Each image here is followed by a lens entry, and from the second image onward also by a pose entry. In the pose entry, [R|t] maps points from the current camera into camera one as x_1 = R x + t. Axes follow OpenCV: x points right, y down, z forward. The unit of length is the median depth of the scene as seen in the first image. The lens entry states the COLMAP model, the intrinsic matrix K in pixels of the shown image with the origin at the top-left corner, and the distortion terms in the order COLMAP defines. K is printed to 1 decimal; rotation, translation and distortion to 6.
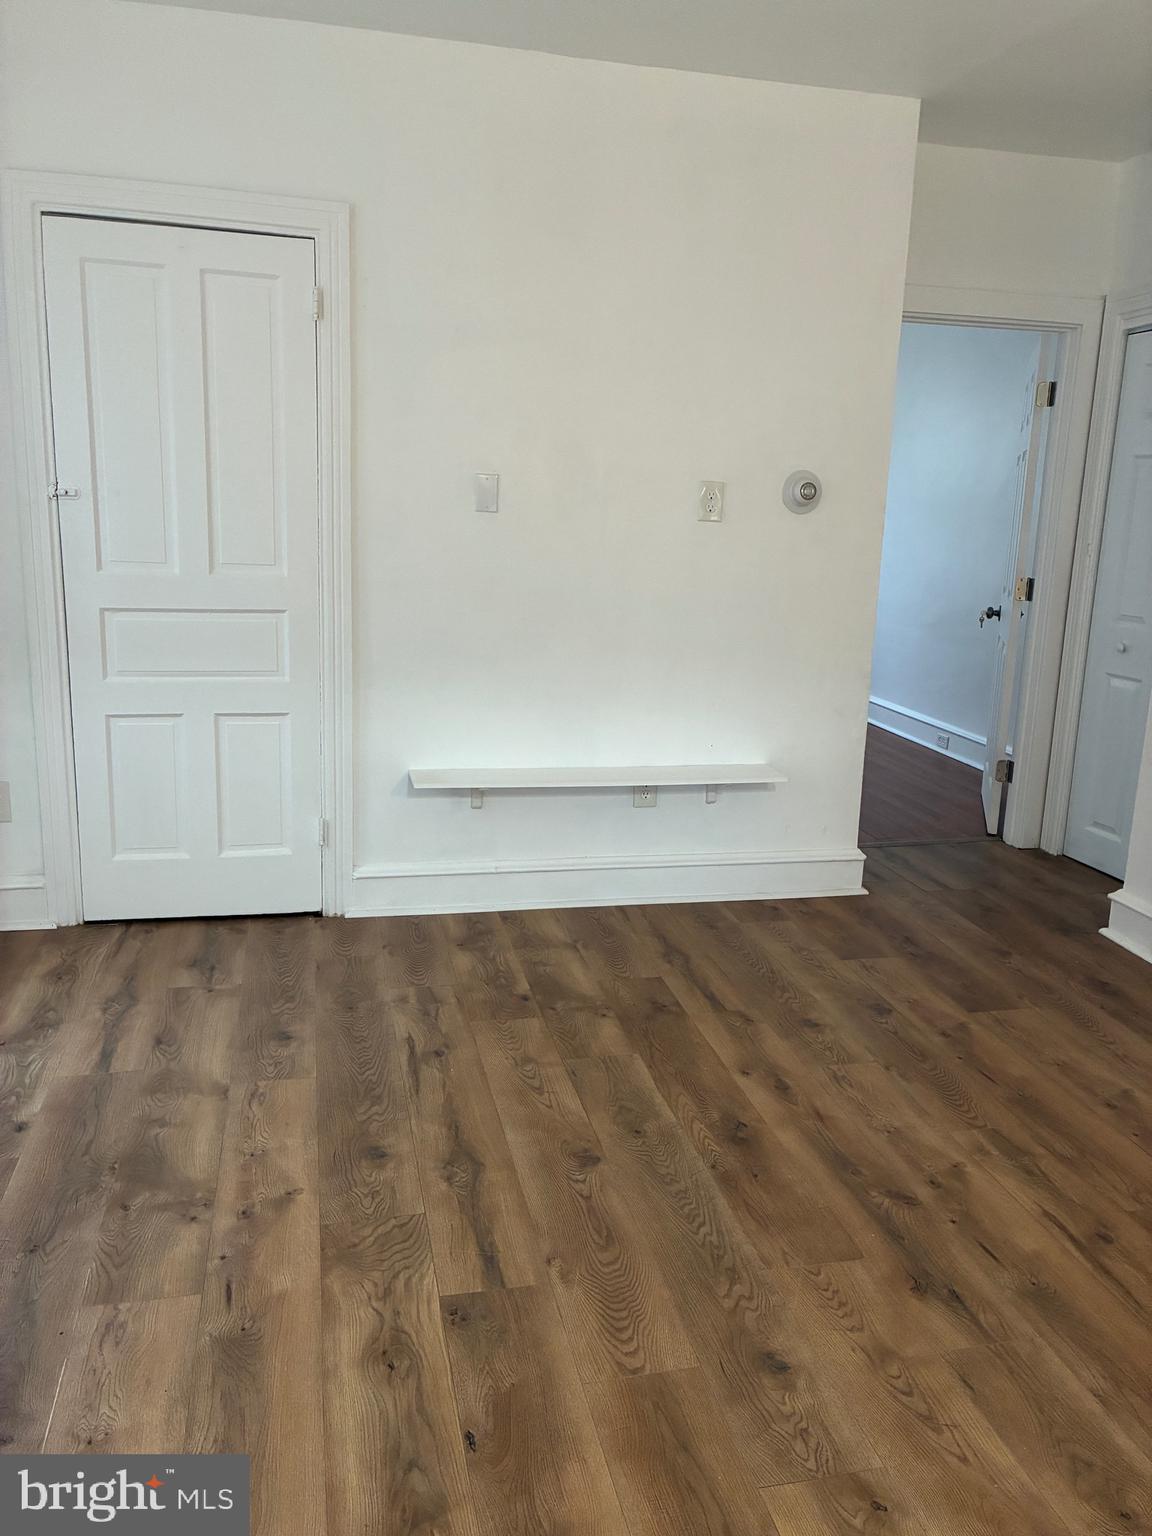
lens RADIAL K [[1171.2, 0, 576.0], [0, 1171.2, 768.0], [0, 0, 1]] dist [0.059835, -0.063253]
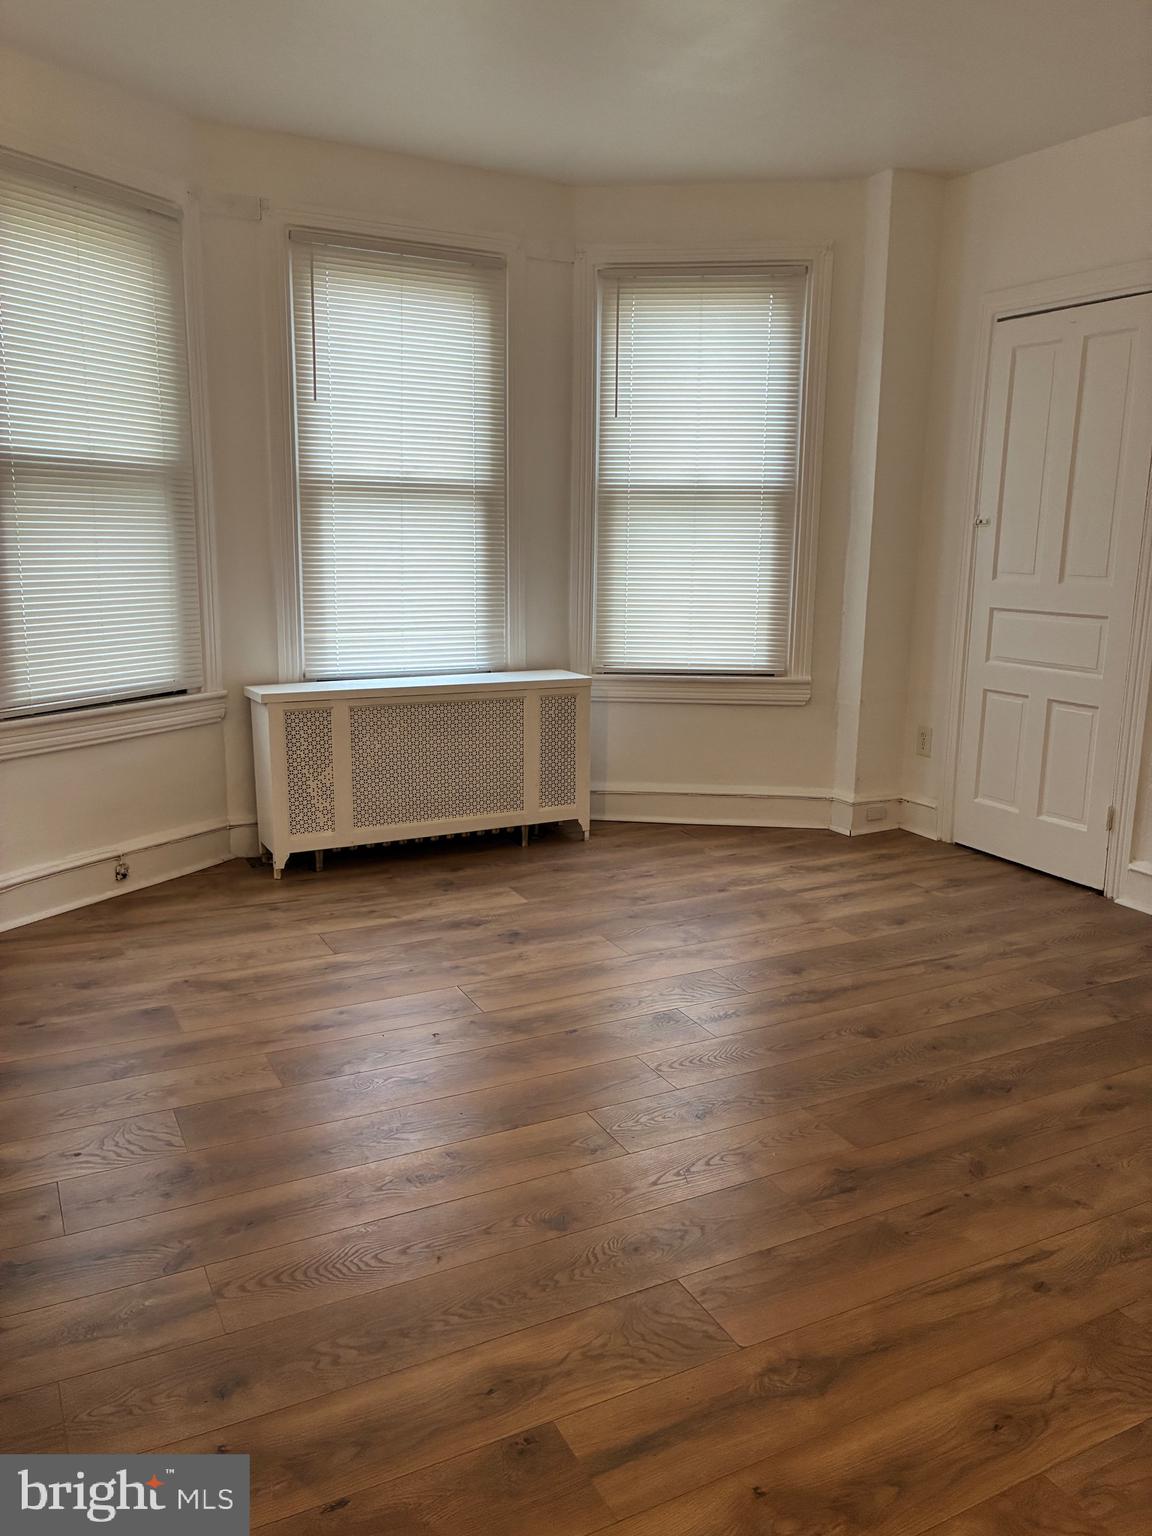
lens RADIAL K [[1171.2, 0, 576.0], [0, 1171.2, 768.0], [0, 0, 1]] dist [0.059835, -0.063253]
pose [[0.232068, 0.160929, -0.959295, 0.865180], [-0.218969, 0.969548, 0.109677, -0.004190], [0.947733, 0.184603, 0.260239, 0.269142]]
